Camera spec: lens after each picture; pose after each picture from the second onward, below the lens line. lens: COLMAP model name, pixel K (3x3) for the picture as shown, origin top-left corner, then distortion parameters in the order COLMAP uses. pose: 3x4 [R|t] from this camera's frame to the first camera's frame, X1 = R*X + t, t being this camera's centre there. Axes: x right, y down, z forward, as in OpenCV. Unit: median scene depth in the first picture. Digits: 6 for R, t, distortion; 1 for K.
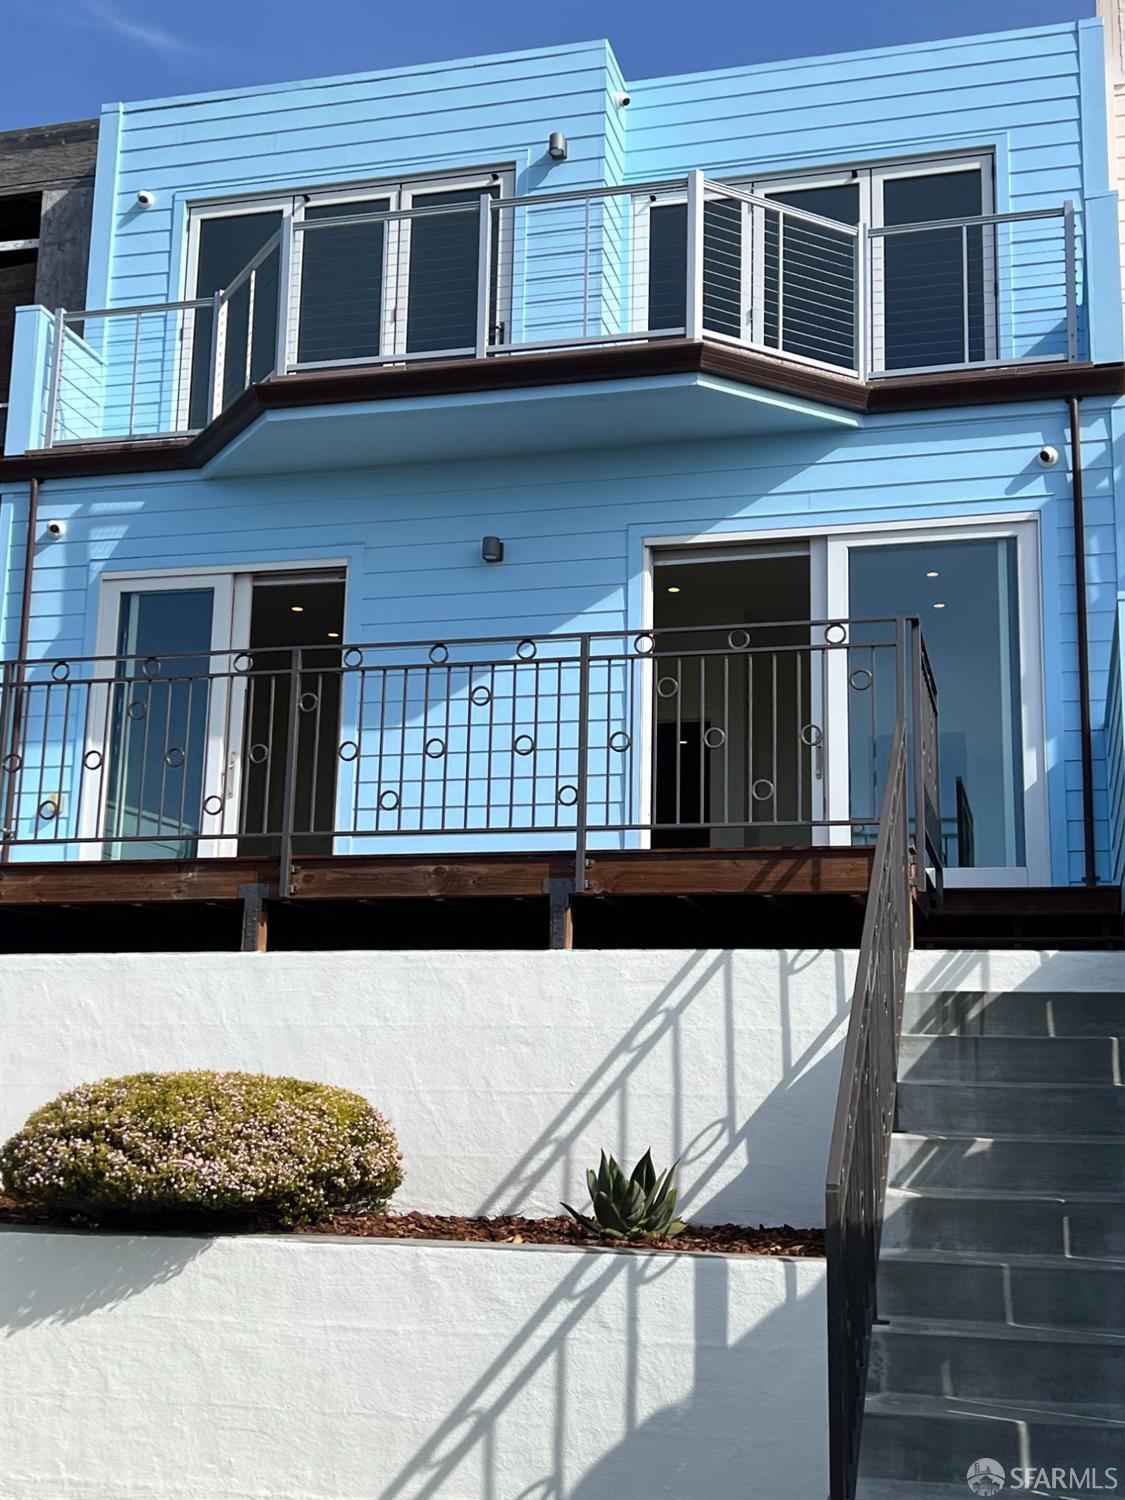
lens RADIAL K [[1876.8, 0, 566.2], [0, 1876.8, 724.6], [0, 0, 1]] dist [0.160934, -0.419143]
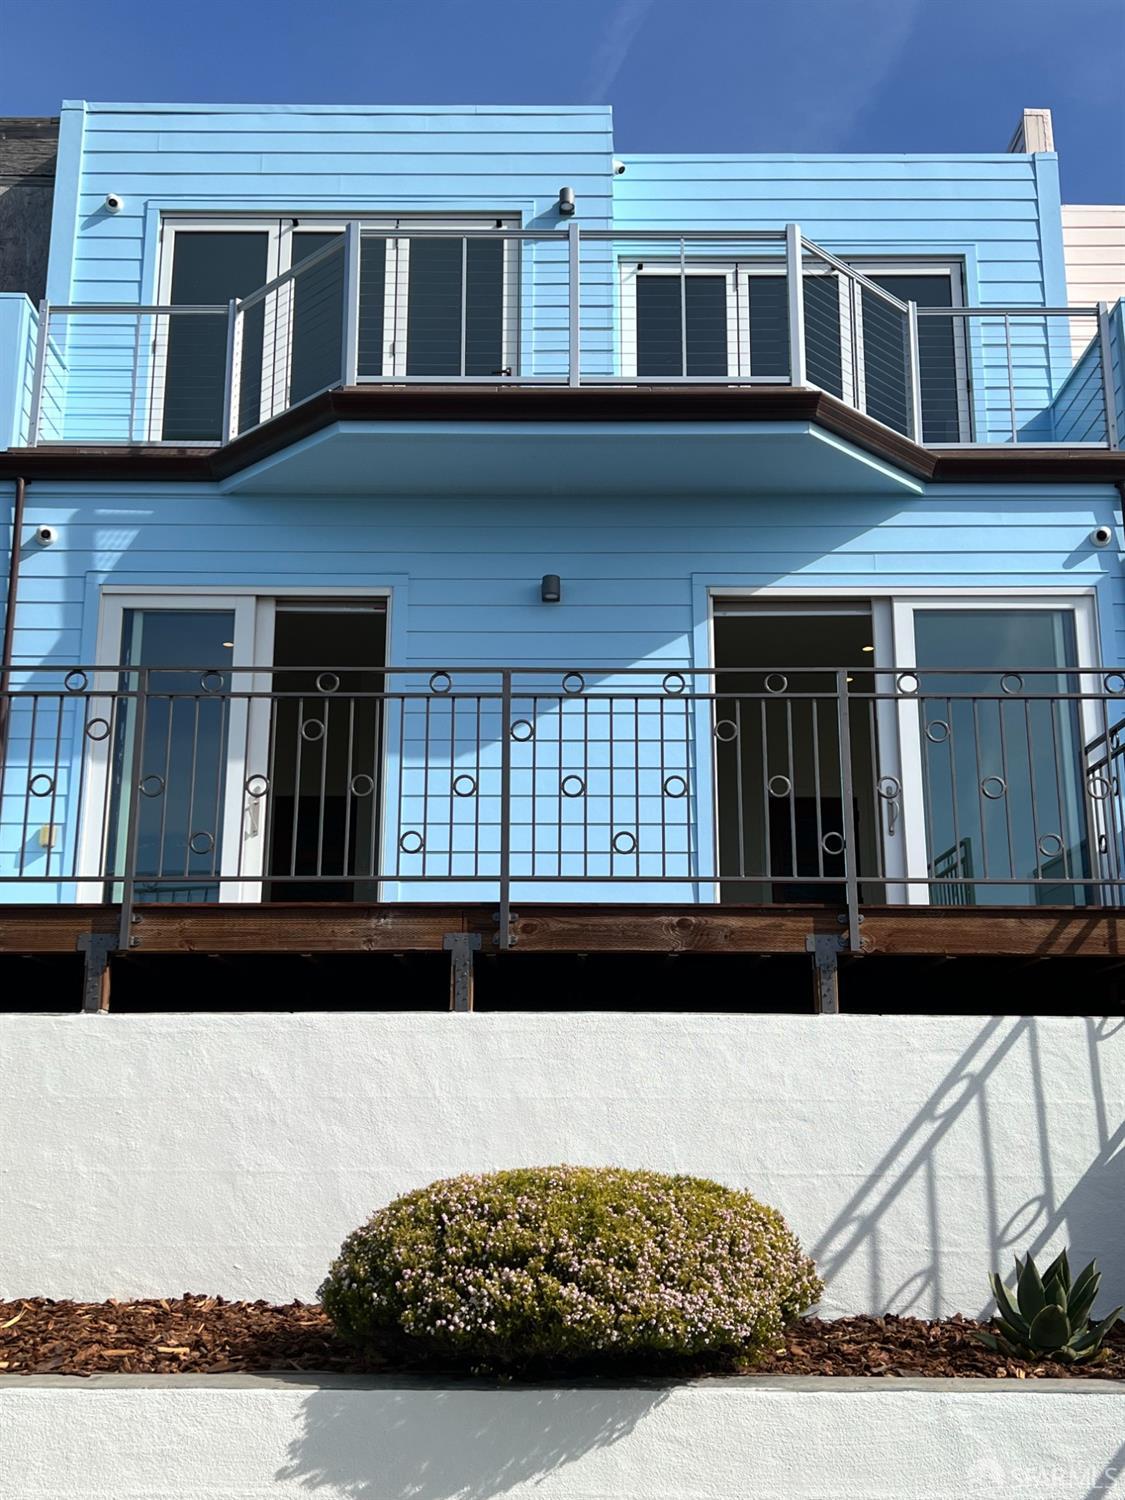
lens RADIAL K [[1572.6, 0, 562.5], [0, 1572.6, 750.0], [0, 0, 1]] dist [0.109450, -0.224313]
pose [[0.963260, 0.046024, 0.264597, -0.252884], [-0.038604, 0.998704, -0.033177, 0.017434], [-0.265781, 0.021743, 0.963788, 0.224572]]
